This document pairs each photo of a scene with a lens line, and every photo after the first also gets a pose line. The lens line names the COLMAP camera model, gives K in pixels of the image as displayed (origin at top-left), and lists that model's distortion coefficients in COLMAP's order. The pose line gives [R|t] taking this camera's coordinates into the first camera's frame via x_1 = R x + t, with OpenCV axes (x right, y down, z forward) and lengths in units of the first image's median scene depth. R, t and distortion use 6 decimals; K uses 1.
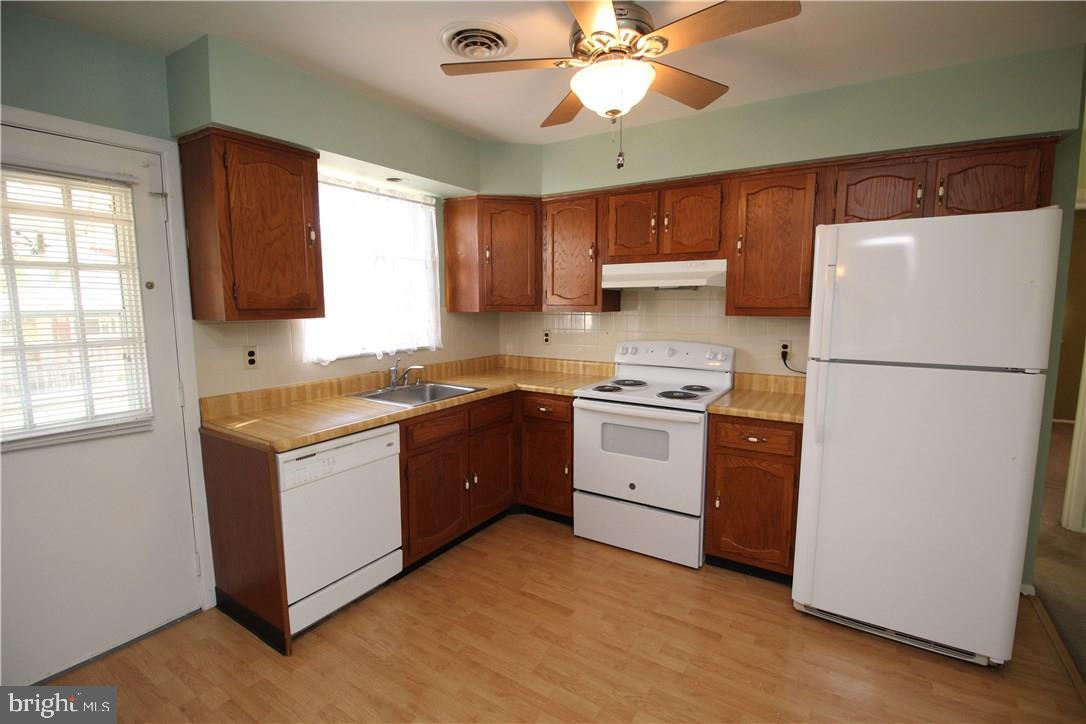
lens RADIAL K [[505.9, 0, 540.2], [0, 505.9, 361.2], [0, 0, 1]] dist [0.003186, -0.012679]
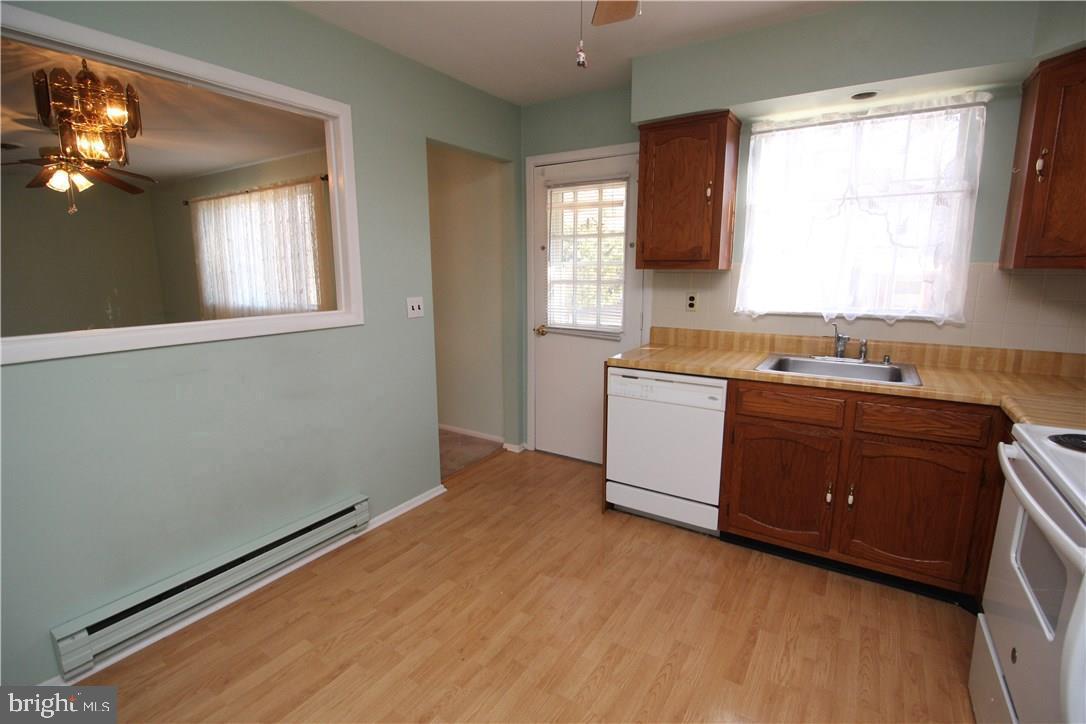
lens RADIAL K [[505.9, 0, 540.2], [0, 505.9, 361.2], [0, 0, 1]] dist [0.003186, -0.012679]
pose [[0.001649, 0.182350, -0.983232, 0.653161], [-0.118006, 0.976399, 0.180885, -0.044692], [0.993011, 0.115729, 0.023129, 0.621046]]
